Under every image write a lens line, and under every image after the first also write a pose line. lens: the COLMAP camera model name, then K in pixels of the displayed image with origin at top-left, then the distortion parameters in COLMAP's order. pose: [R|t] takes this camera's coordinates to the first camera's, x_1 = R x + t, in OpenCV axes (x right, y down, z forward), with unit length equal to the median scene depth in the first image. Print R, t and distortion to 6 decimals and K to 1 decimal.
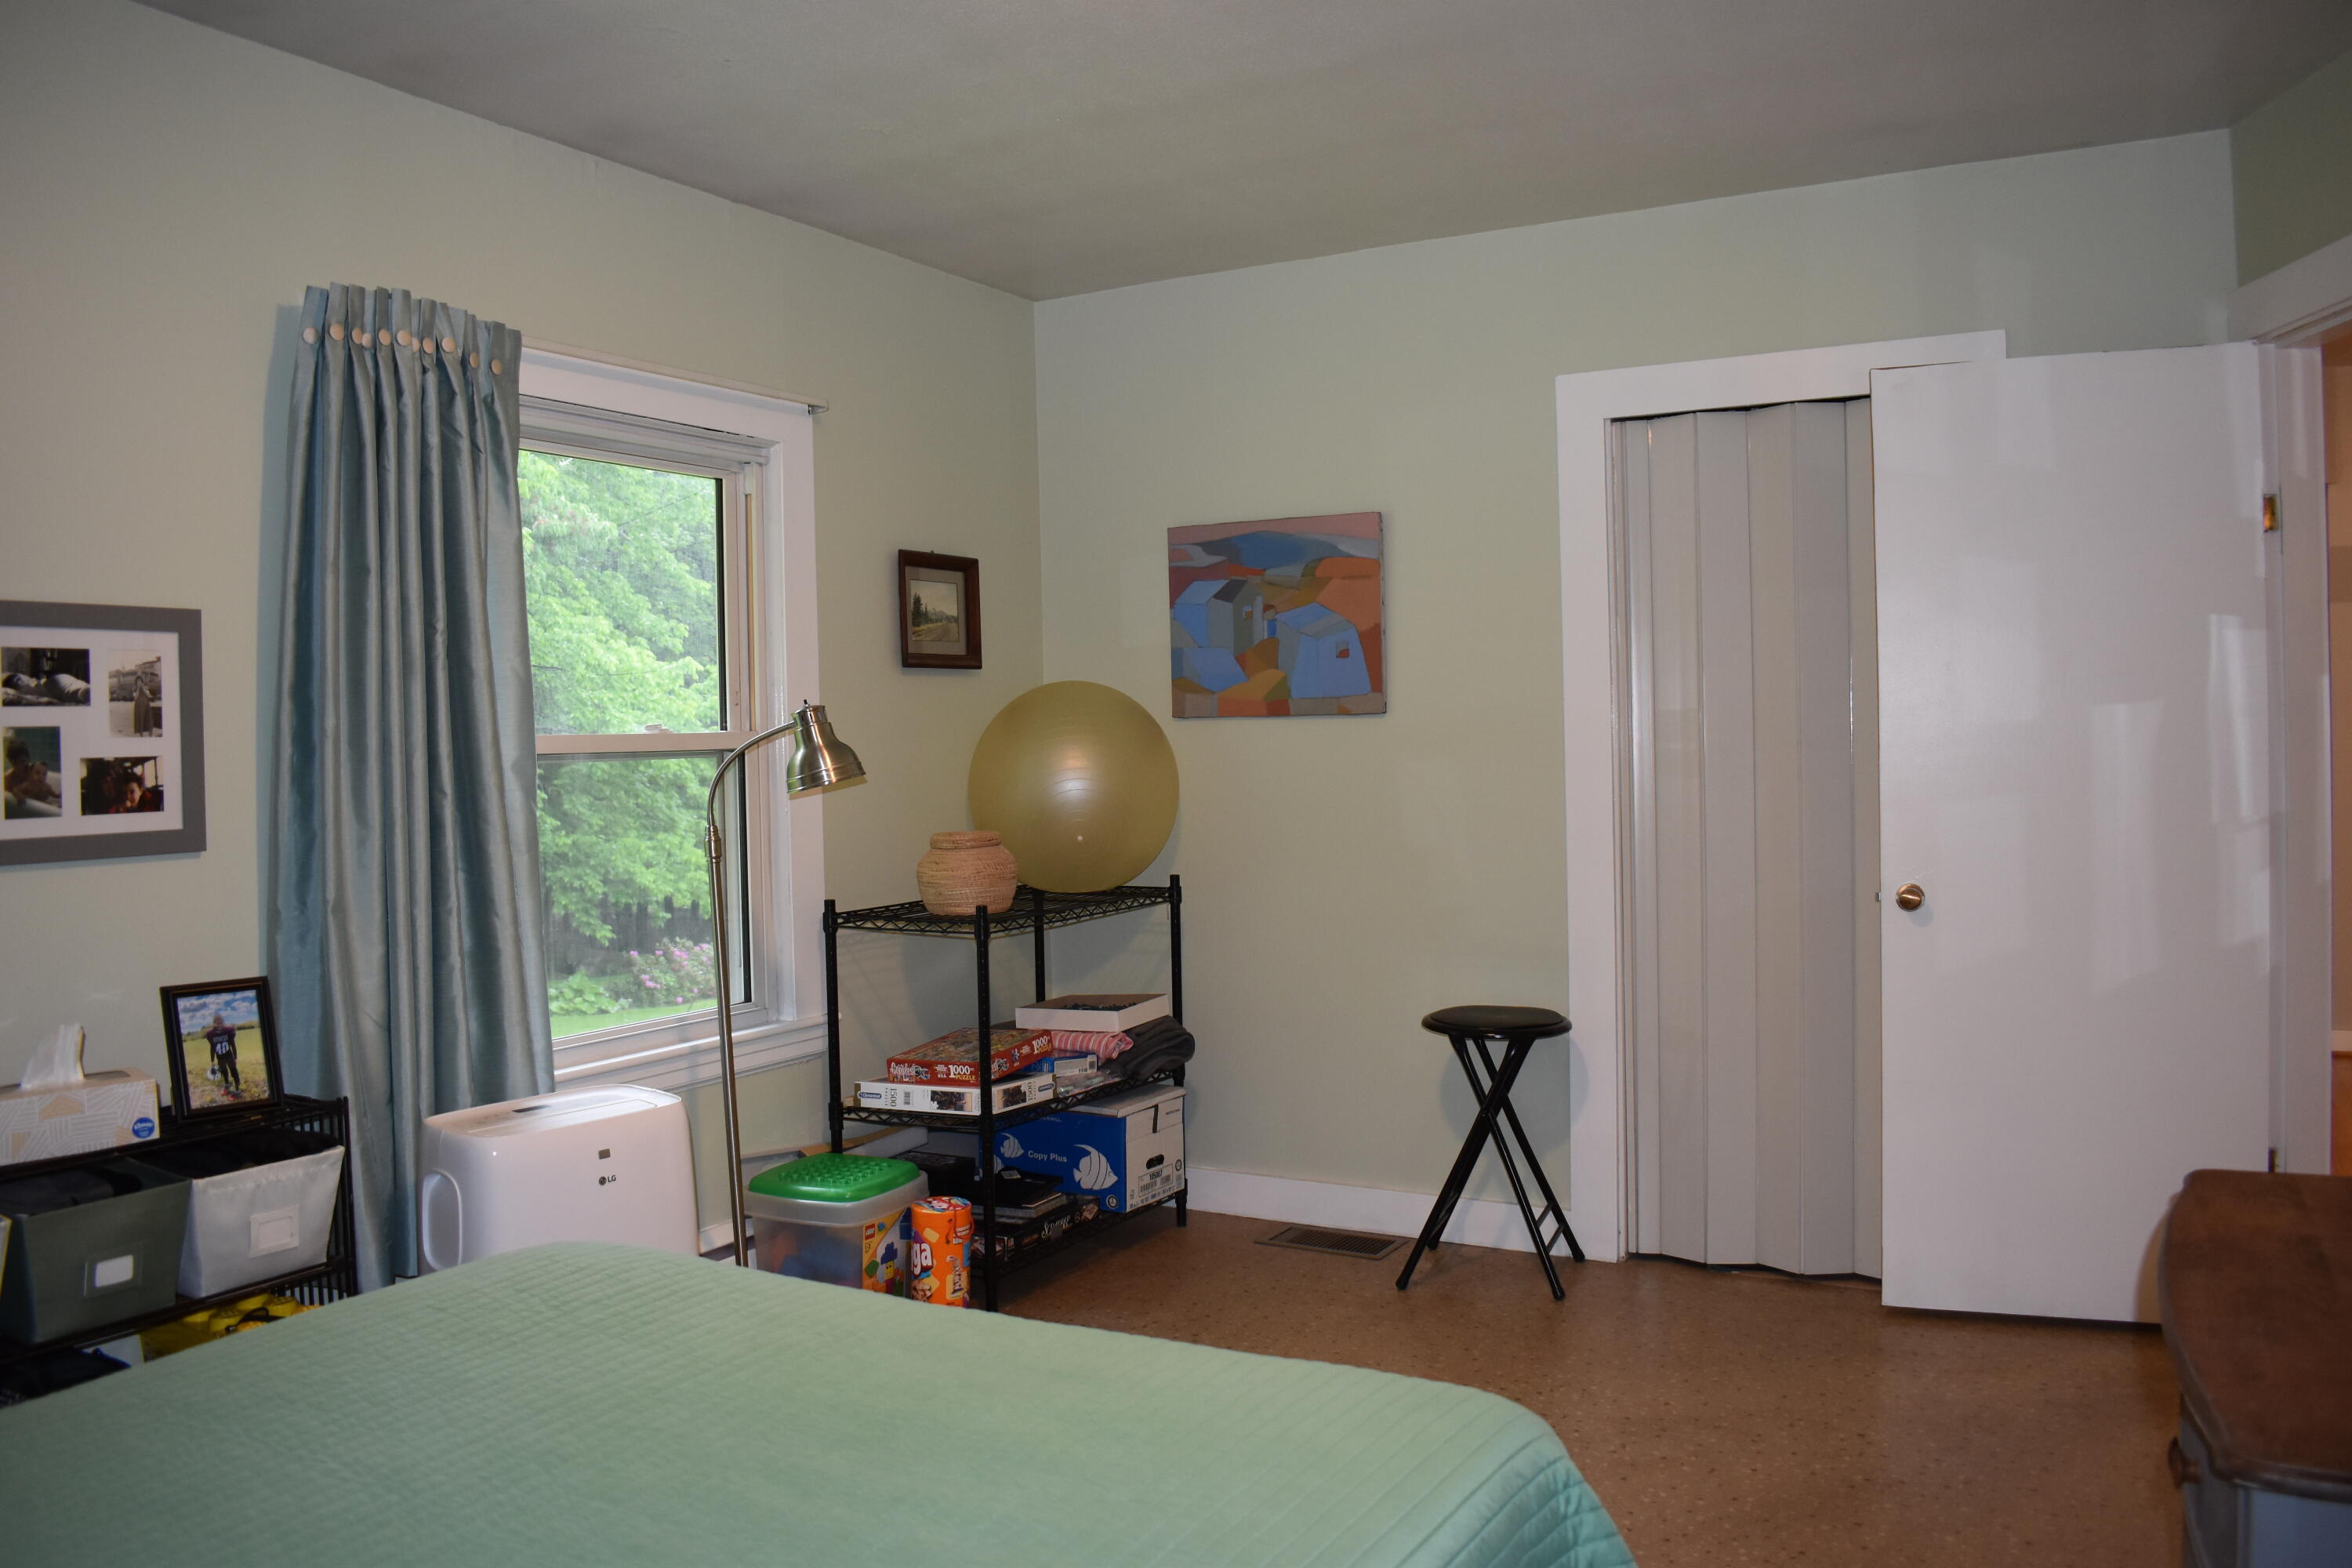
lens RADIAL K [[1829.8, 0, 1172.3], [0, 1829.8, 753.5], [0, 0, 1]] dist [-0.063912, -0.003947]
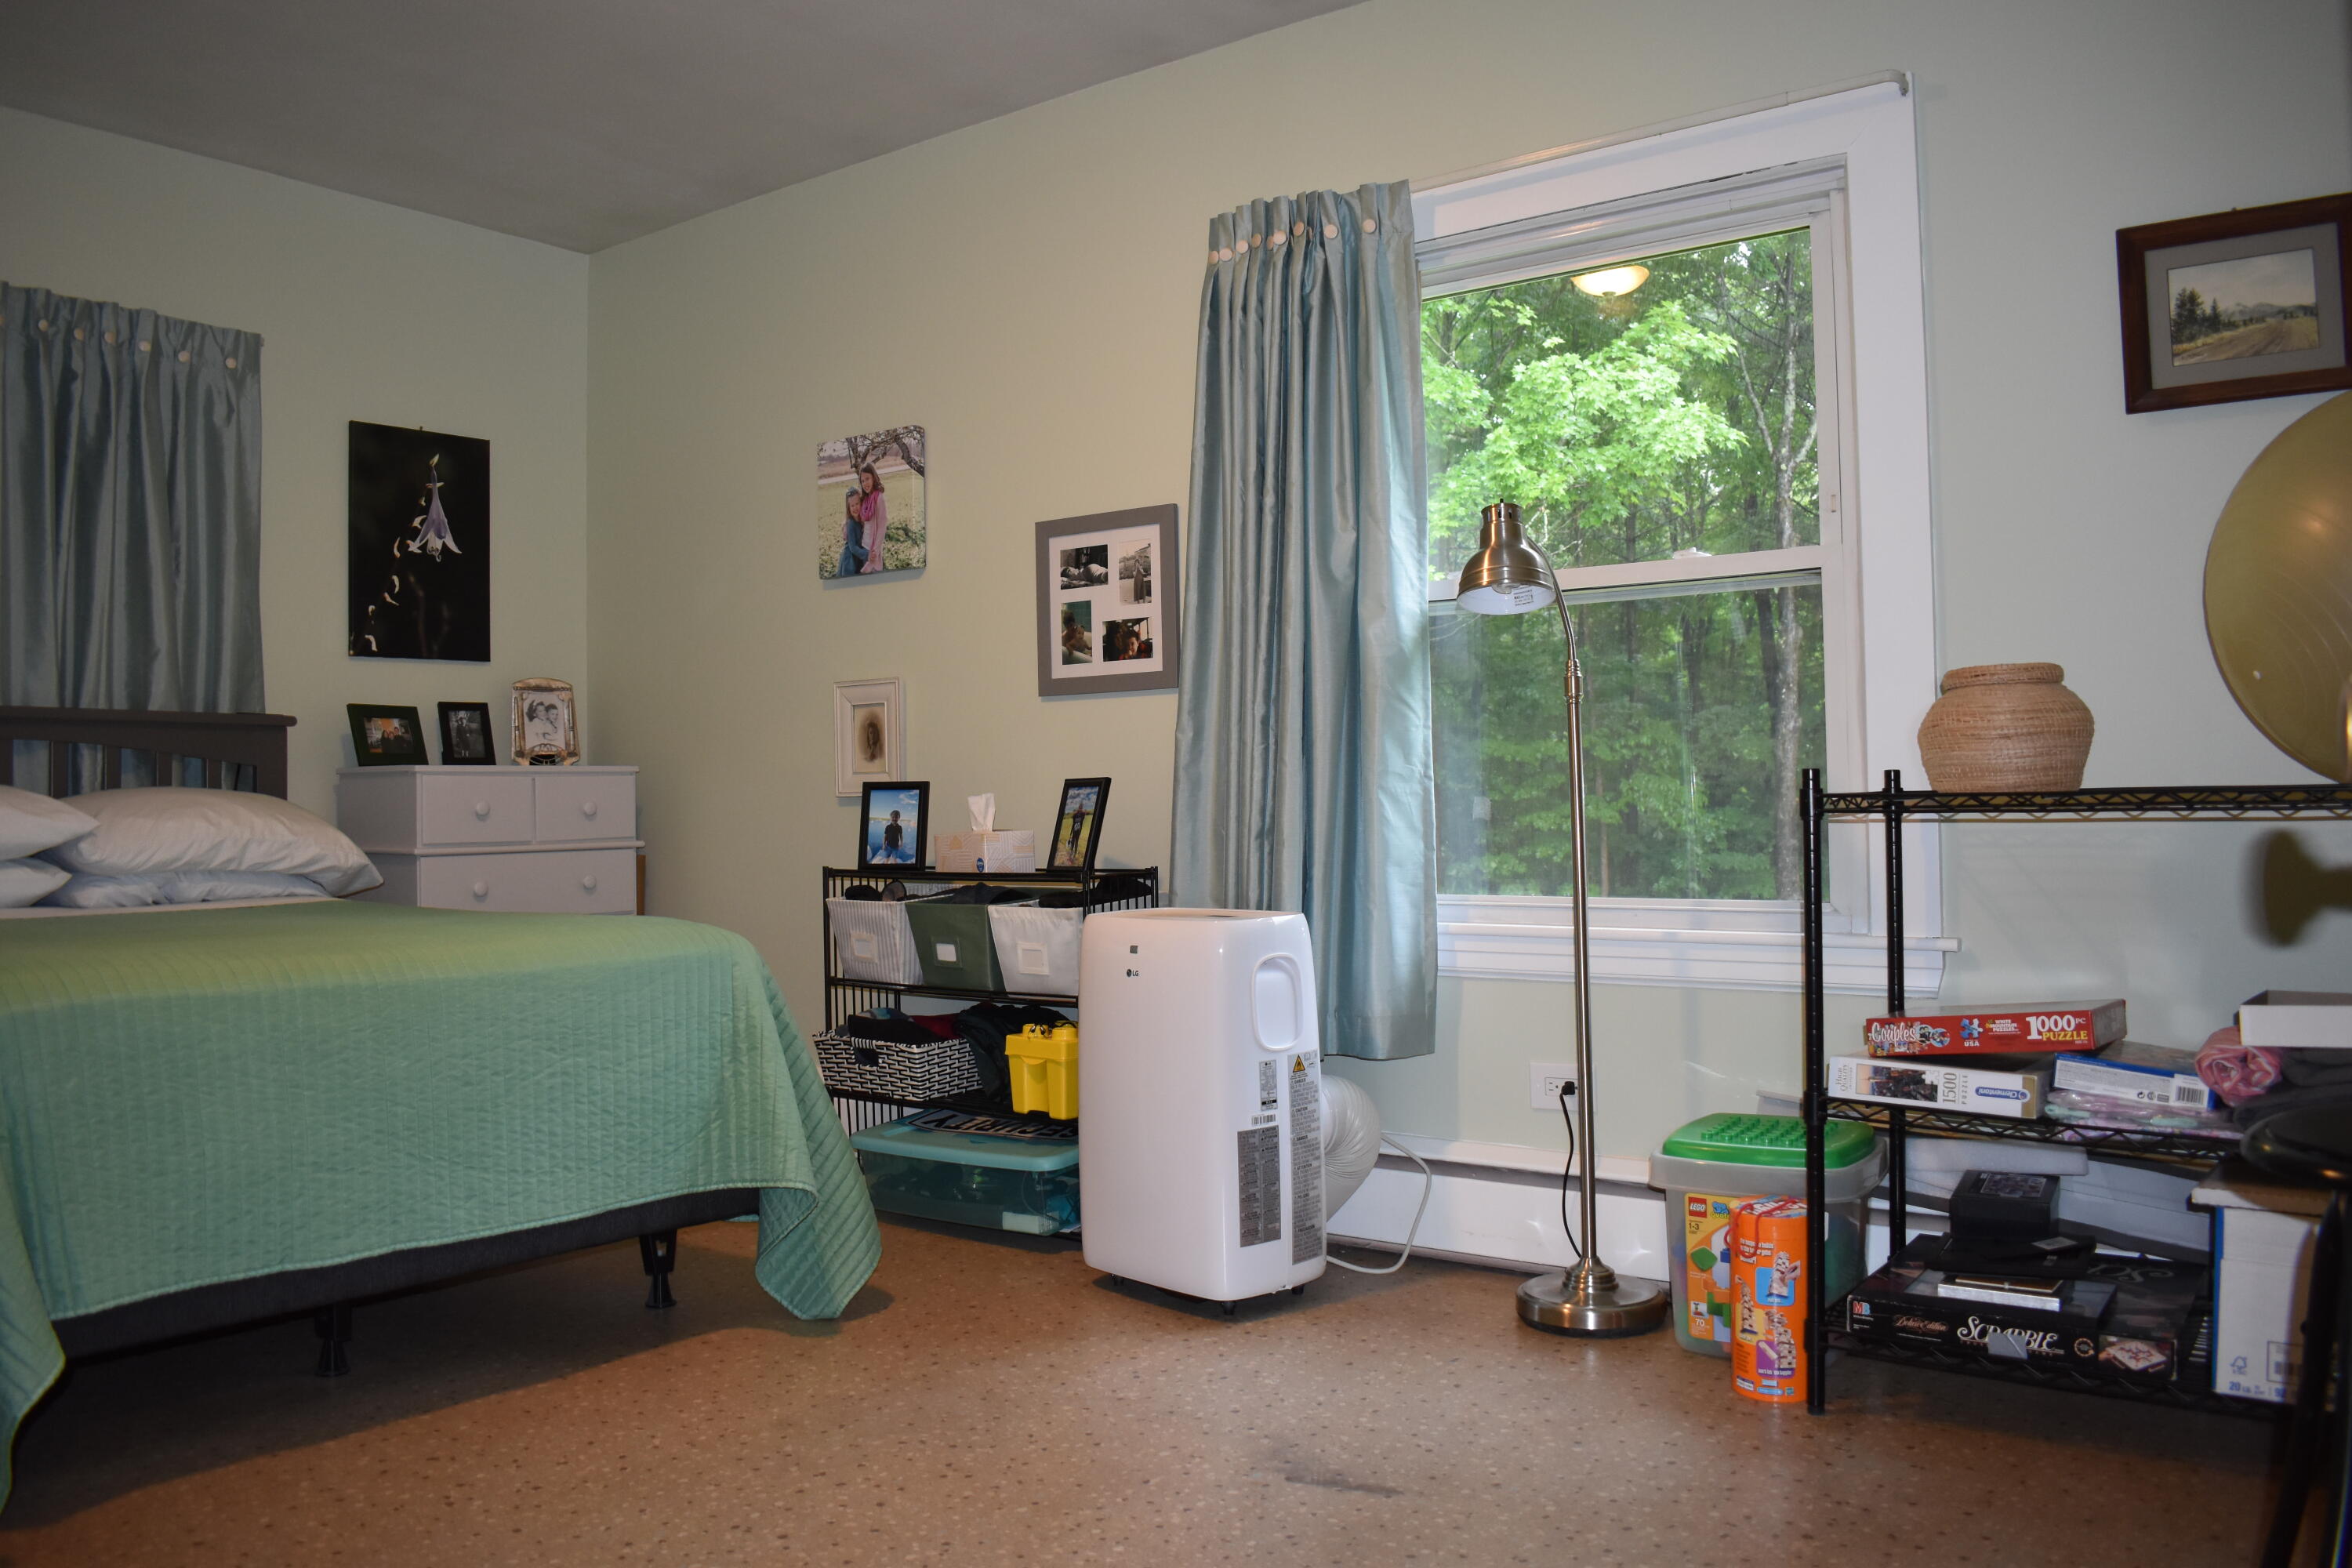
lens RADIAL K [[1829.8, 0, 1172.3], [0, 1829.8, 753.5], [0, 0, 1]] dist [-0.063912, -0.003947]
pose [[-0.134738, -0.004463, -0.990871, 0.804099], [0.004165, 0.999978, -0.005071, 0.112244], [0.990873, -0.004810, -0.134716, 1.212965]]
